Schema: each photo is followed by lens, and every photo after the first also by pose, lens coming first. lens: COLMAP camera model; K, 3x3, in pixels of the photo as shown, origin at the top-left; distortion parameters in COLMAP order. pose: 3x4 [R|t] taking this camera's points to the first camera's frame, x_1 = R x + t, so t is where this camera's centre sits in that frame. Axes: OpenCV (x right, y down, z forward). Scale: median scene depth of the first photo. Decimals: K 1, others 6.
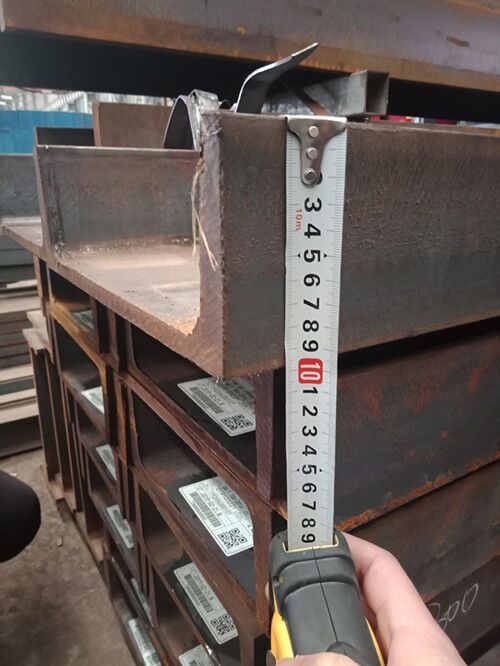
lens RADIAL K [[503.4, 0, 250.7], [0, 503.4, 332.6], [0, 0, 1]] dist [-0.041790, 0.038162]
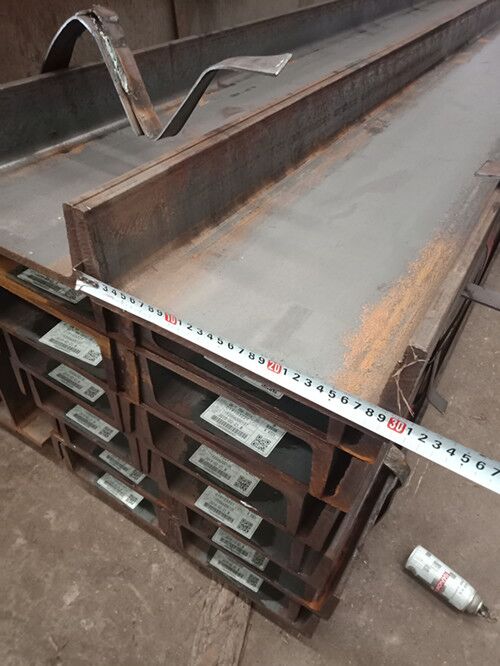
lens RADIAL K [[503.4, 0, 248.2], [0, 503.4, 332.0], [0, 0, 1]] dist [-0.041790, 0.038162]
pose [[0.901823, -0.251572, 0.351321, -0.431973], [0.080986, 0.897042, 0.434462, -0.454912], [-0.424448, -0.363356, 0.829347, -0.090911]]
